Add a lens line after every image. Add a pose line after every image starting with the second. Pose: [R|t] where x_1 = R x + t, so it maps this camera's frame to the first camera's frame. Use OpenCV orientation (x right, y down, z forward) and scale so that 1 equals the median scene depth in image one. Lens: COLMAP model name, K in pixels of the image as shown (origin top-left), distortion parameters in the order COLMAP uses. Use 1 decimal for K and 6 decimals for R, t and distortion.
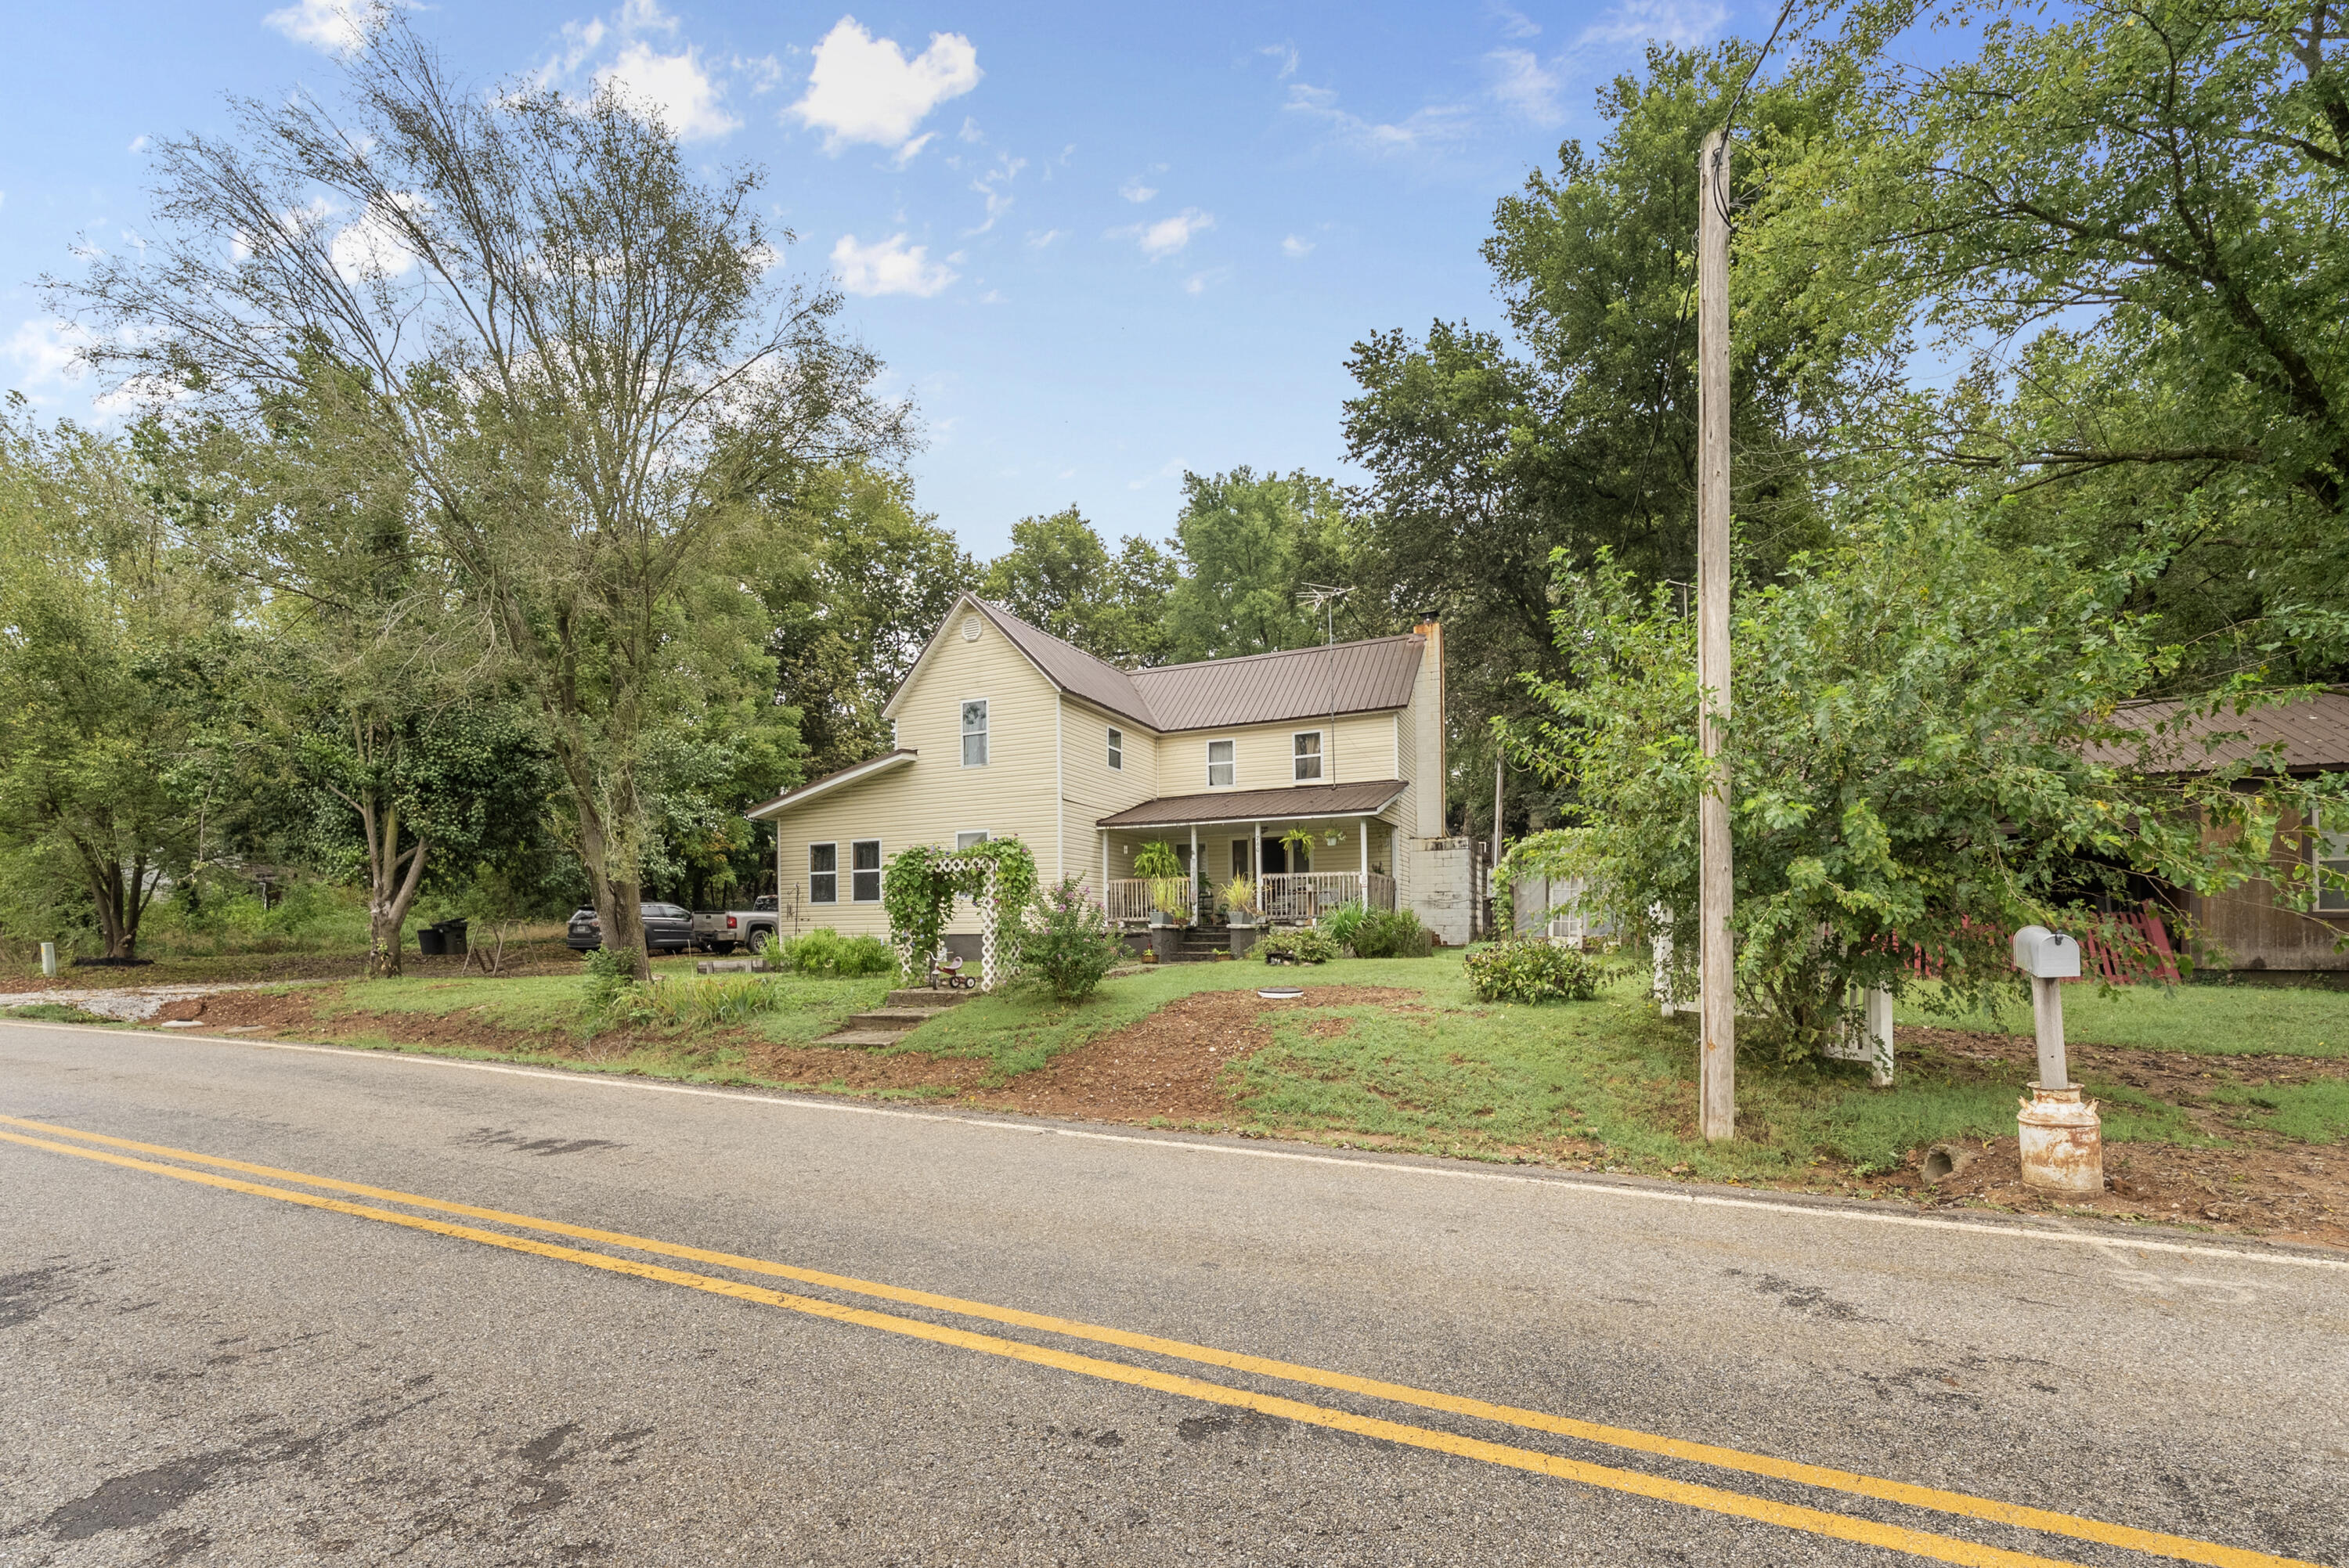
lens RADIAL K [[959.5, 0, 1180.4], [0, 959.5, 864.7], [0, 0, 1]] dist [0.002827, -0.000935]
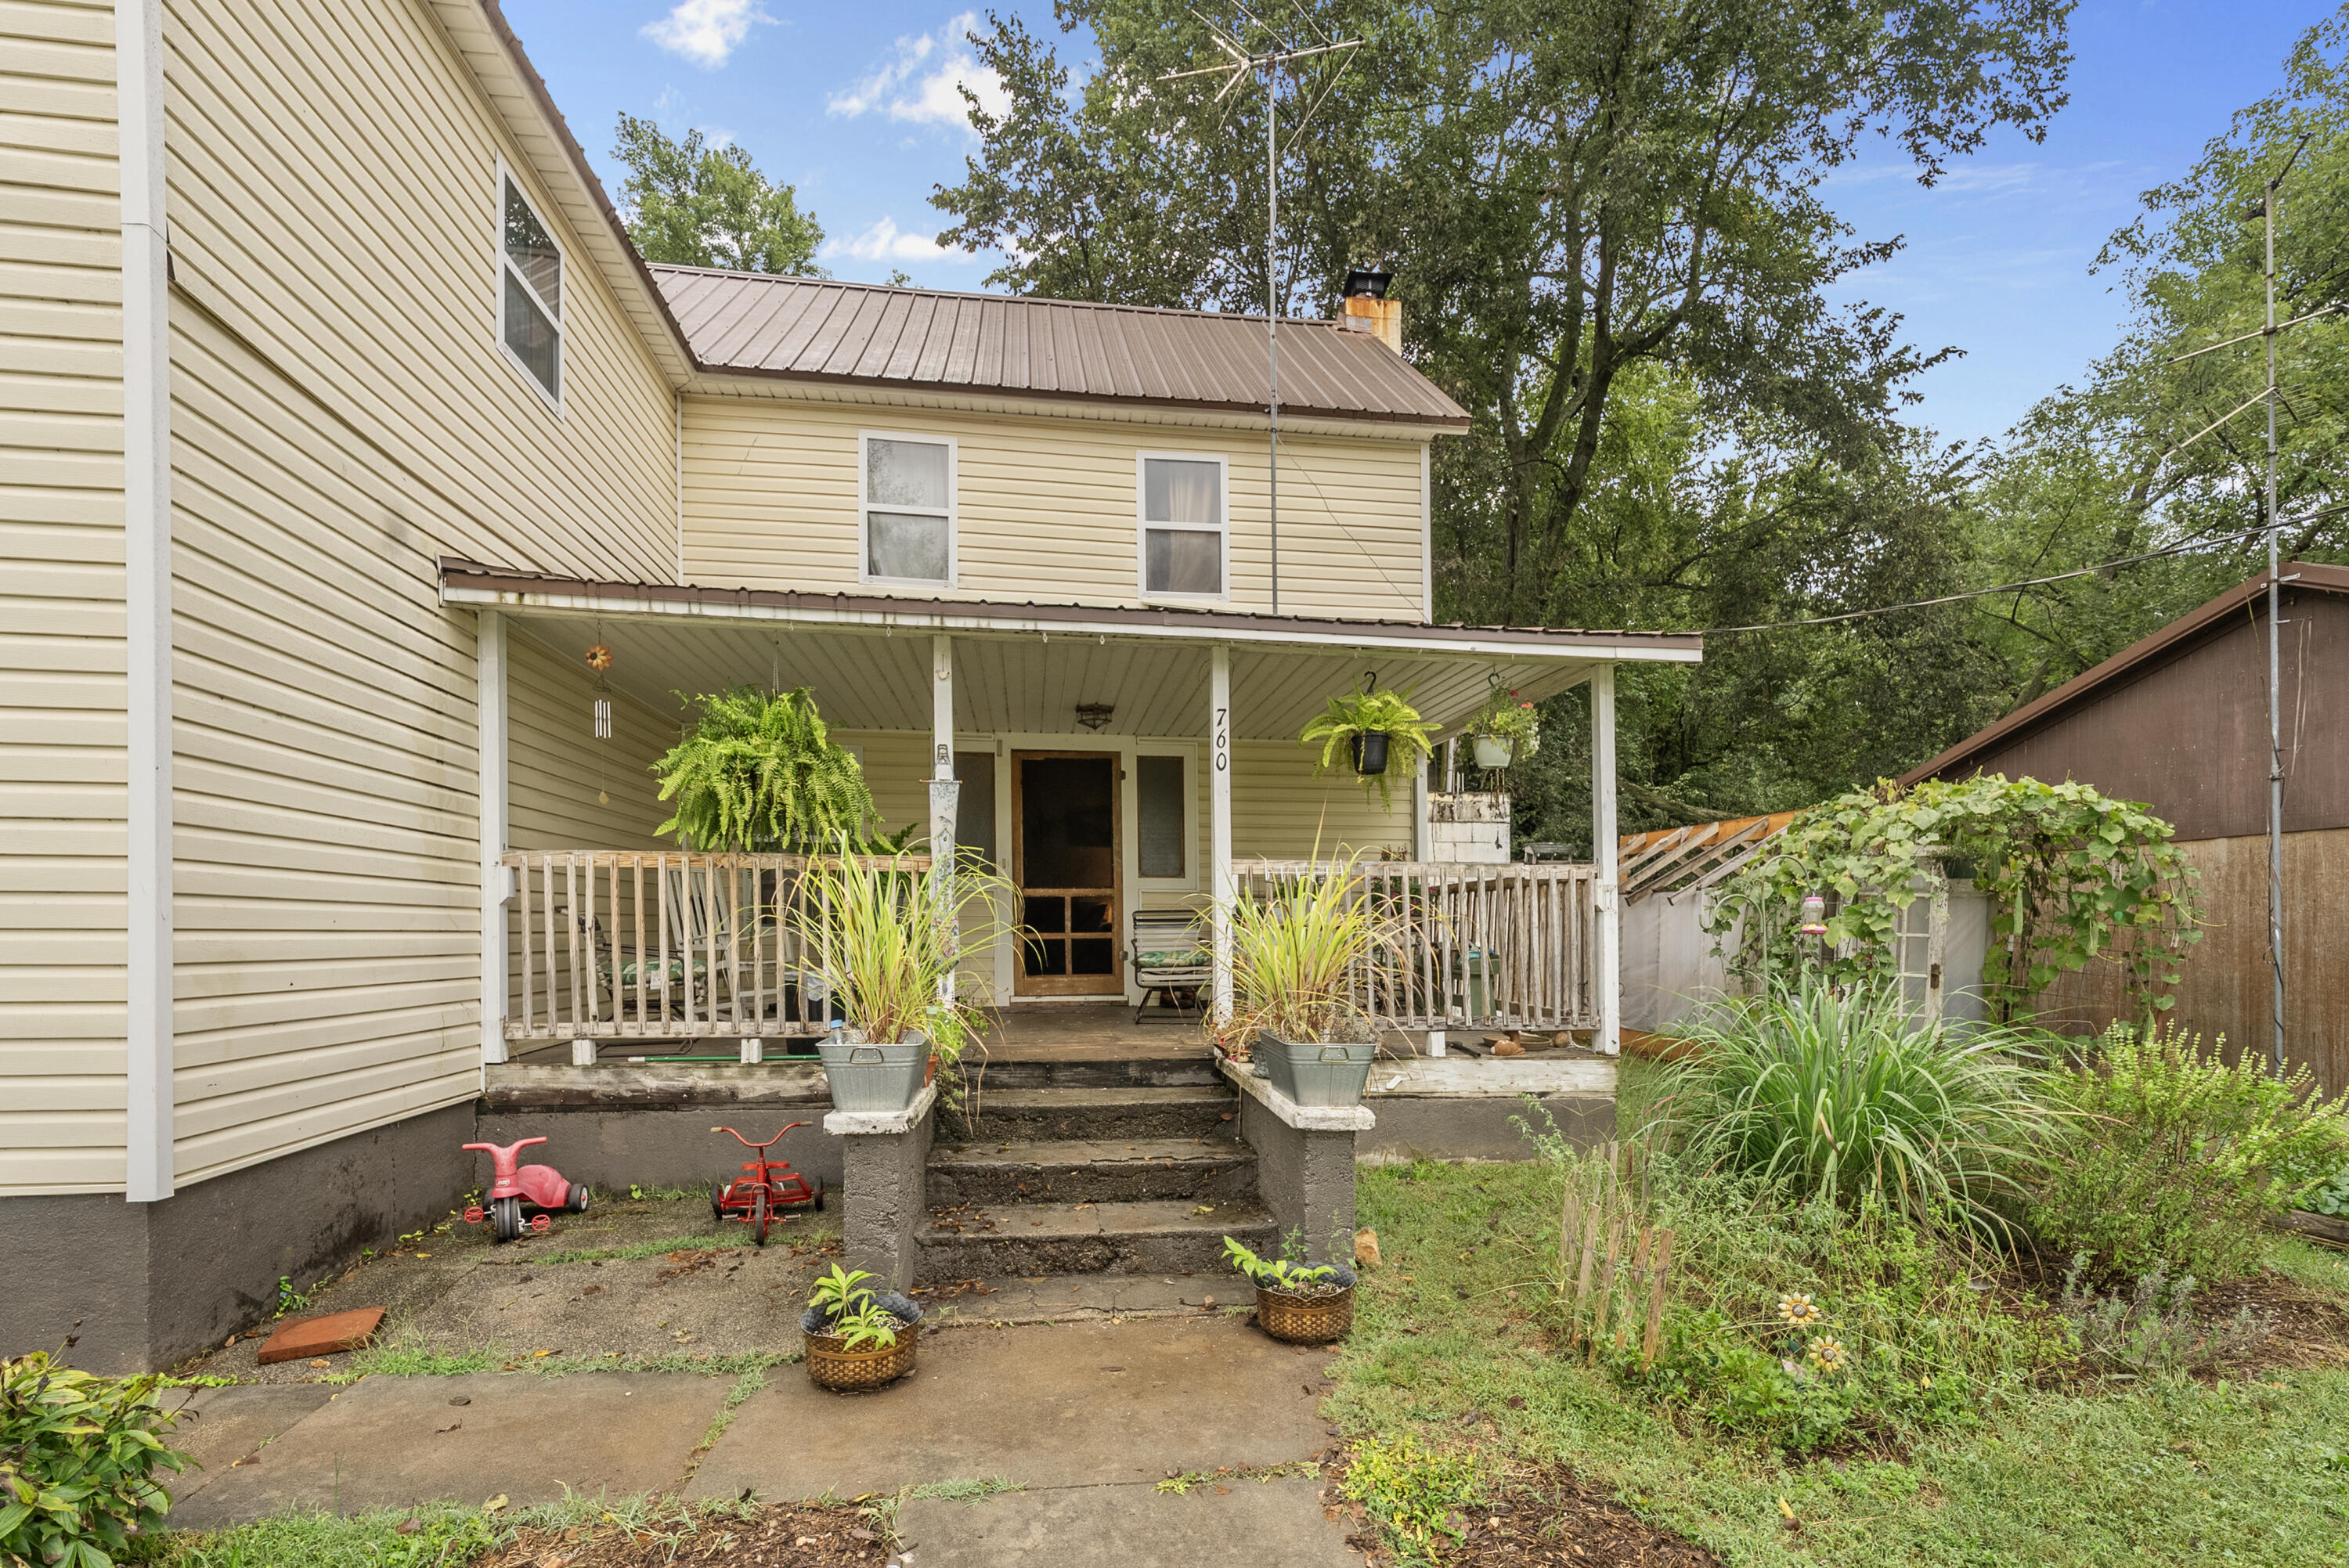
lens RADIAL K [[1044.8, 0, 1206.7], [0, 1044.8, 963.8], [0, 0, 1]] dist [0.001856, 0.000268]
pose [[0.845735, -0.006795, 0.533559, -0.068937], [-0.043375, 0.995735, 0.081433, 0.014896], [-0.531837, -0.092014, 0.841833, 0.713293]]
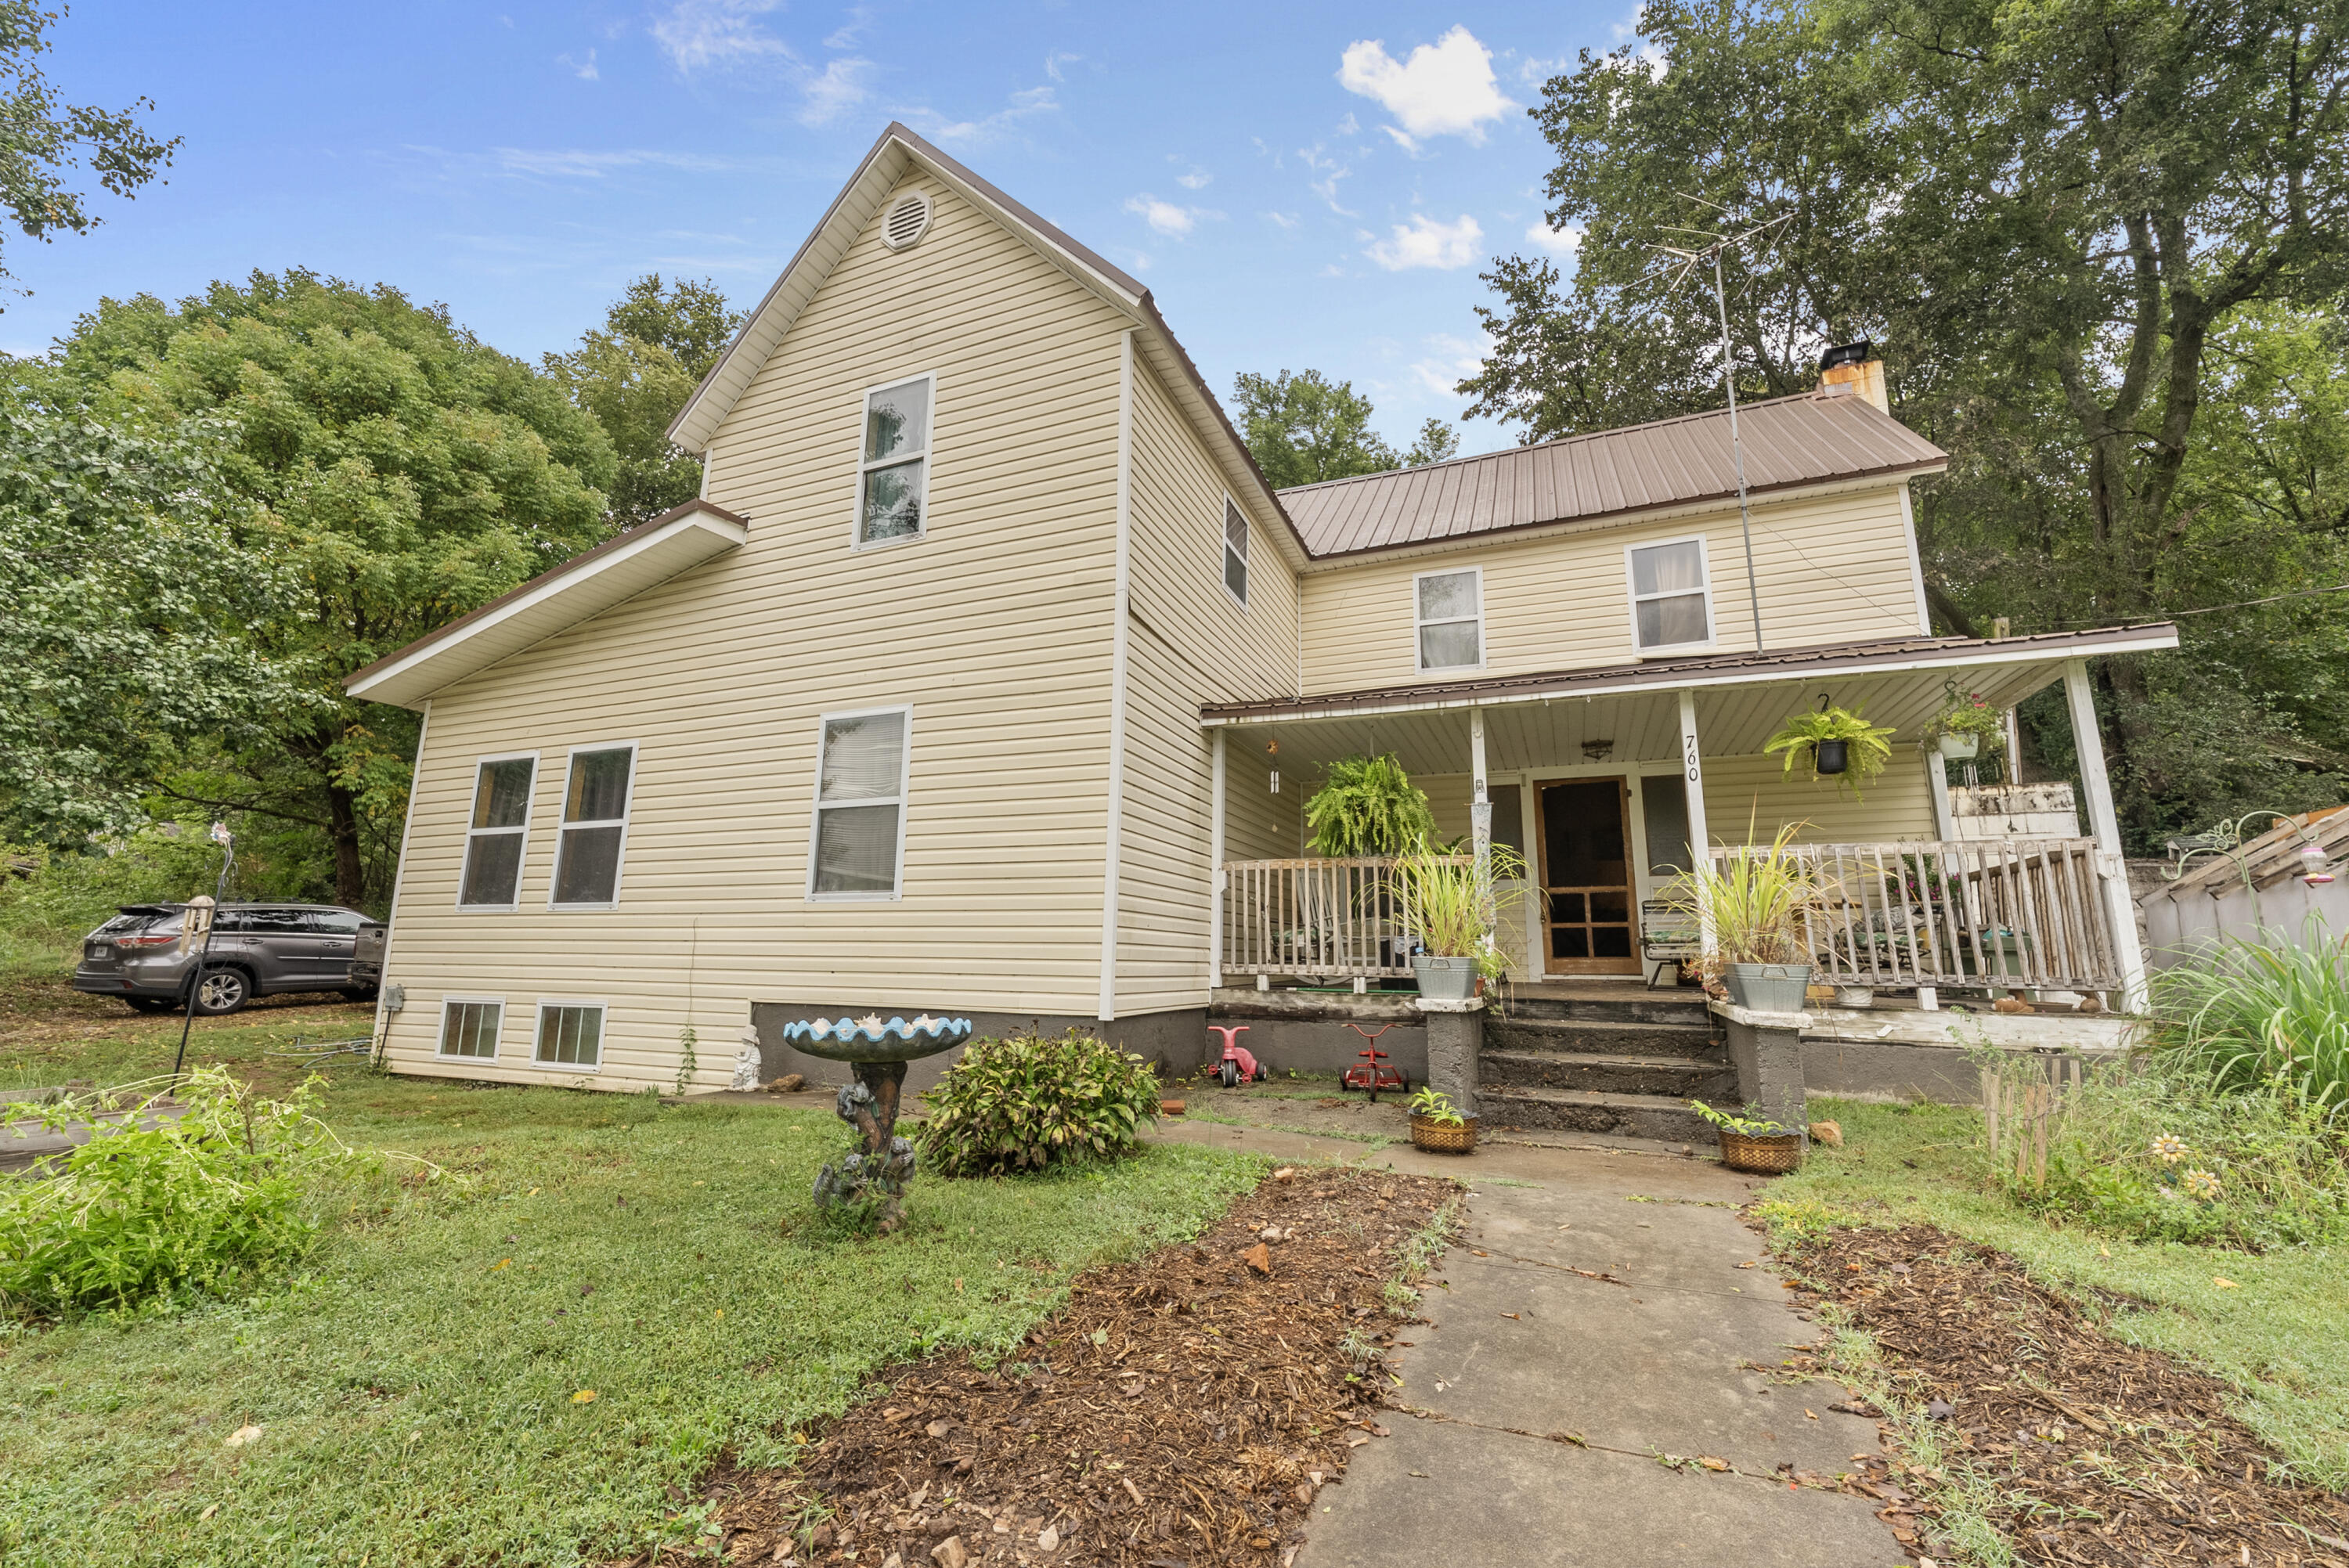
lens RADIAL K [[959.5, 0, 1165.7], [0, 959.5, 779.4], [0, 0, 1]] dist [0.002827, -0.000935]
pose [[0.999739, 0.021921, -0.006442, -0.098514], [-0.022513, 0.993201, -0.114216, 0.027321], [0.003895, 0.114332, 0.993435, 0.620809]]
